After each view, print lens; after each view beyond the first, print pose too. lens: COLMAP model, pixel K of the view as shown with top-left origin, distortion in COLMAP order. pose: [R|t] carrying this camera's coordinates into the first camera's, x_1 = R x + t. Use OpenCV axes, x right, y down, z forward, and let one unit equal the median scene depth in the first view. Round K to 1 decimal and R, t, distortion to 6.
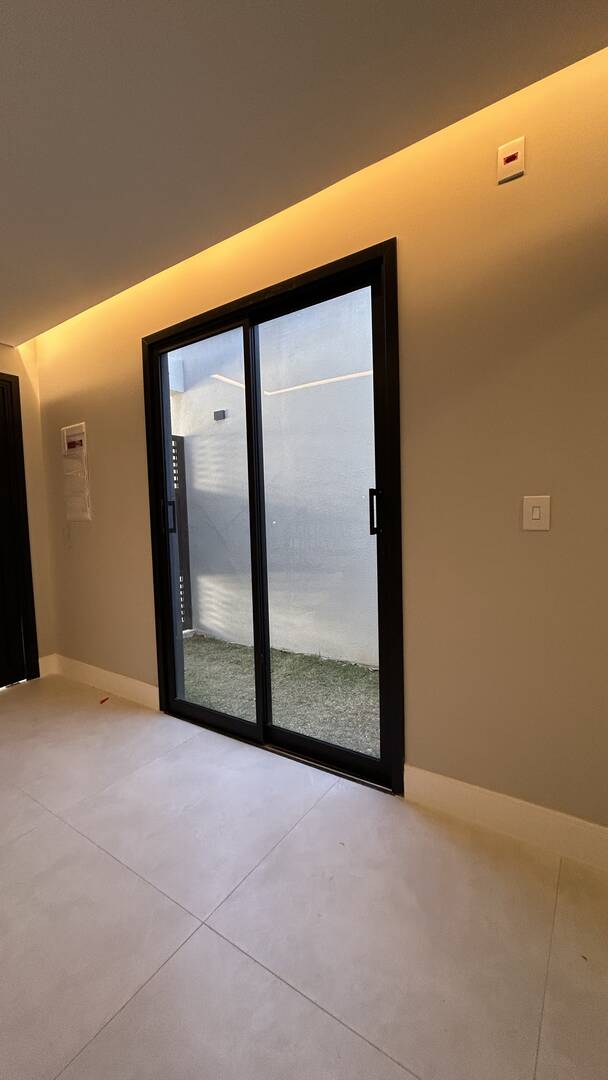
lens RADIAL K [[440.0, 0, 306.7], [0, 440.0, 537.4], [0, 0, 1]] dist [0.003348, 0.000447]
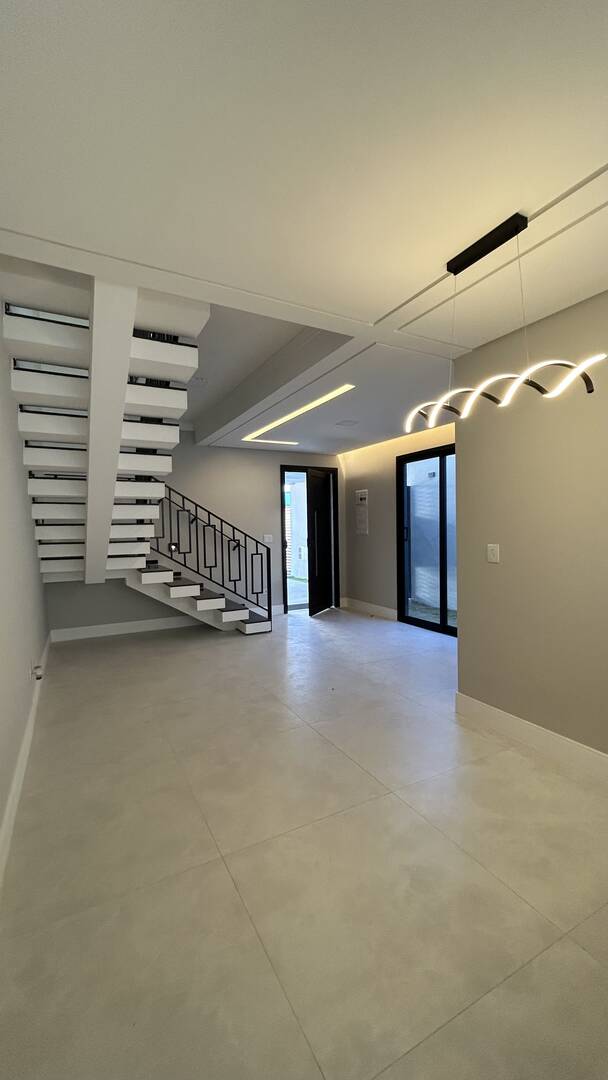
lens RADIAL K [[440.0, 0, 309.7], [0, 440.0, 538.4], [0, 0, 1]] dist [0.003348, 0.000447]
pose [[0.888824, 0.030789, -0.457213, 0.223049], [-0.038787, 0.999215, -0.008114, 0.010407], [0.456604, 0.024946, 0.889320, -0.956490]]
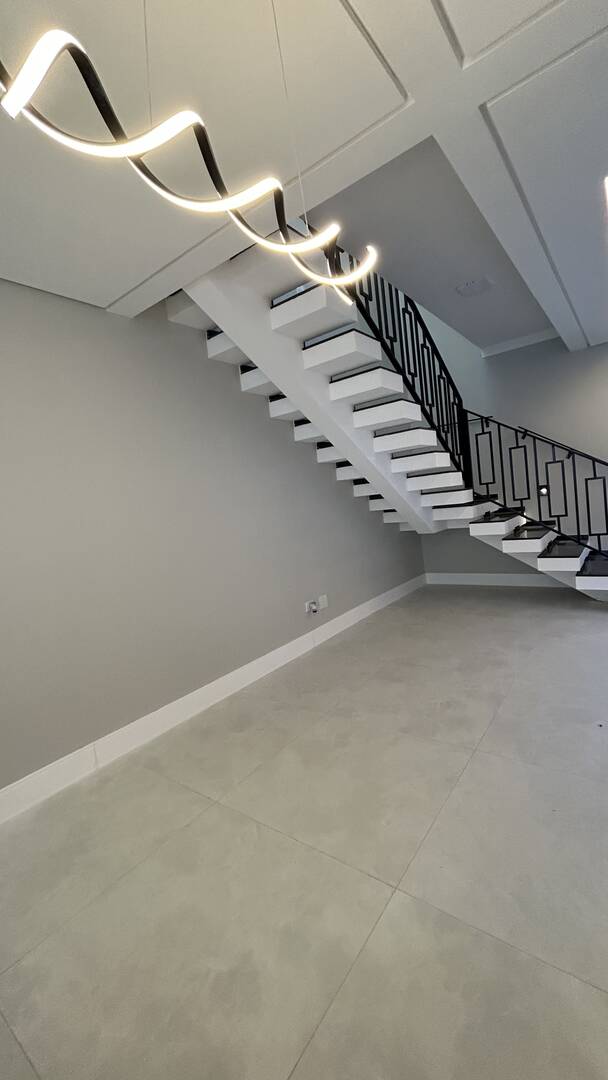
lens RADIAL K [[440.0, 0, 300.8], [0, 440.0, 540.2], [0, 0, 1]] dist [0.003348, 0.000447]
pose [[-0.046797, 0.128931, -0.990549, 0.416468], [0.059203, 0.990250, 0.126095, -0.014118], [0.997148, -0.052743, -0.053974, -0.384377]]
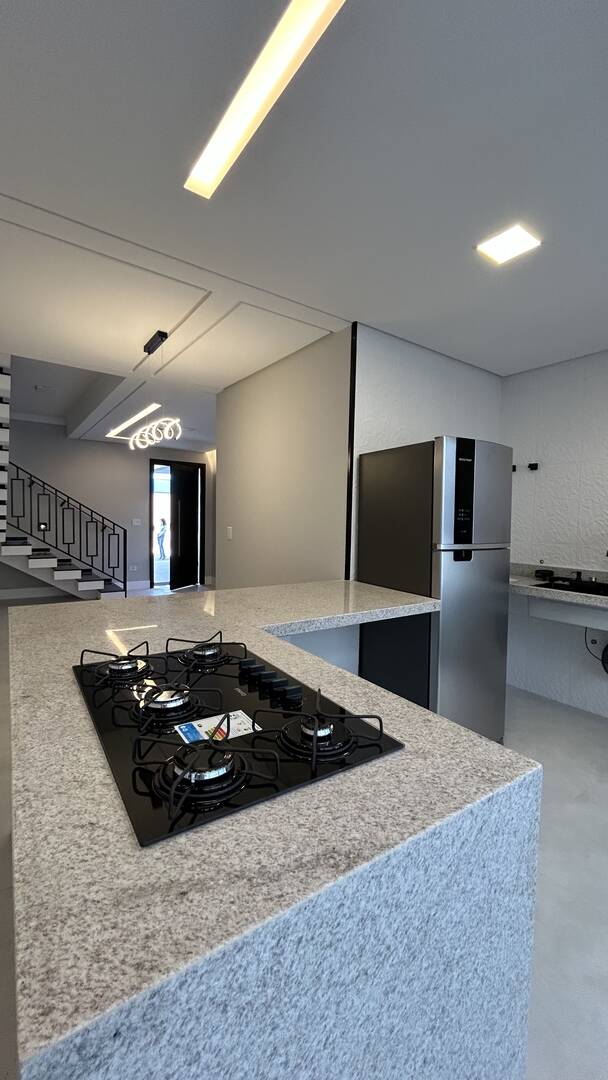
lens RADIAL K [[440.0, 0, 300.8], [0, 440.0, 539.1], [0, 0, 1]] dist [0.003348, 0.000447]
pose [[0.931754, 0.072399, -0.355800, 0.739985], [-0.074215, 0.997205, 0.008563, 0.006348], [0.355426, 0.018428, 0.934523, -1.097911]]
